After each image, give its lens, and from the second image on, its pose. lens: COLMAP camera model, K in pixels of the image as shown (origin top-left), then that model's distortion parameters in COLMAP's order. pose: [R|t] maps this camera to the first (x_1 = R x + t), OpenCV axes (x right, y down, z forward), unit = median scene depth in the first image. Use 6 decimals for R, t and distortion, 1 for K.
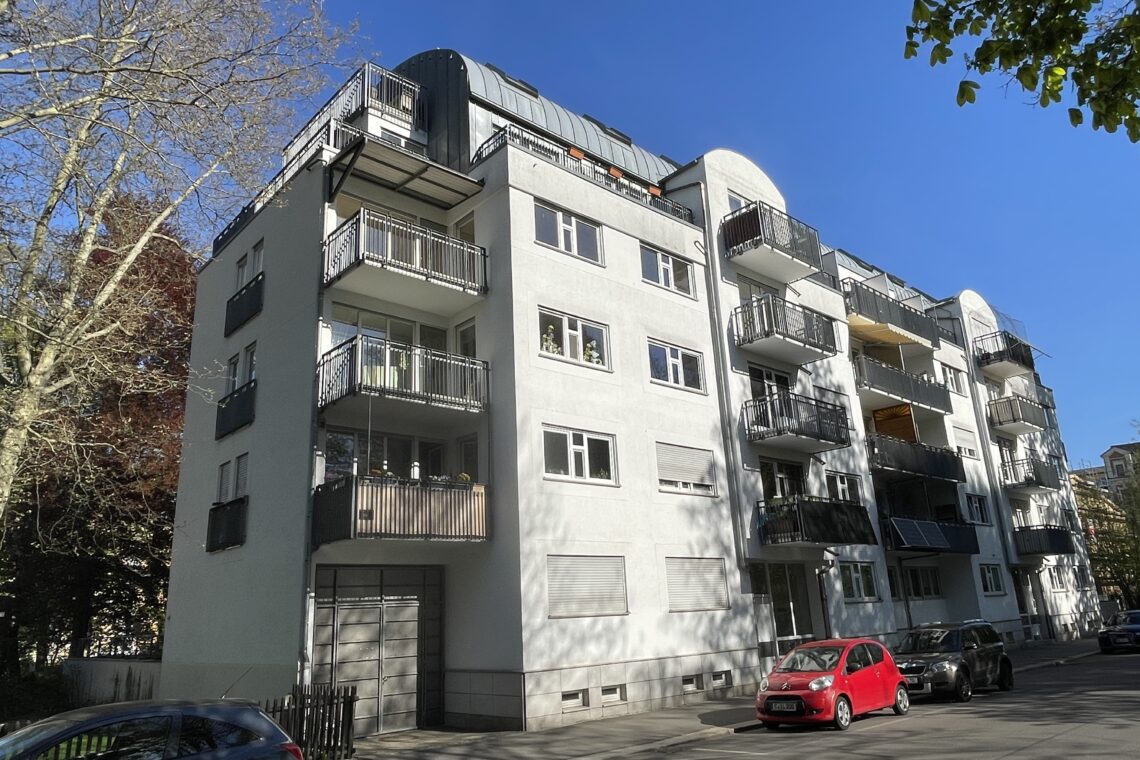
lens RADIAL K [[767.0, 0, 570.2], [0, 767.0, 381.8], [0, 0, 1]] dist [0.049919, 0.000190]
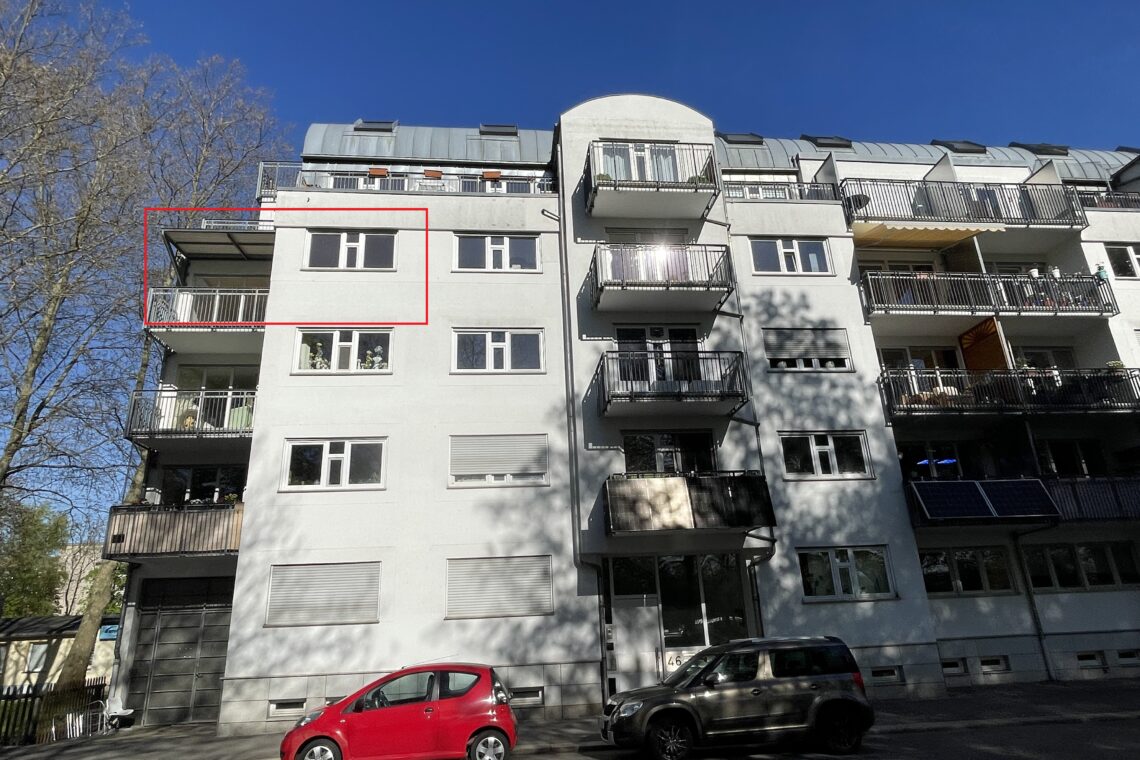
lens RADIAL K [[662.5, 0, 570.0], [0, 662.5, 380.0], [0, 0, 1]] dist [-0.002859, -0.000005]
pose [[0.803590, -0.187963, -0.564724, 0.710703], [0.174211, 0.981550, -0.078802, 0.101178], [0.569117, -0.035057, 0.821509, 0.427477]]
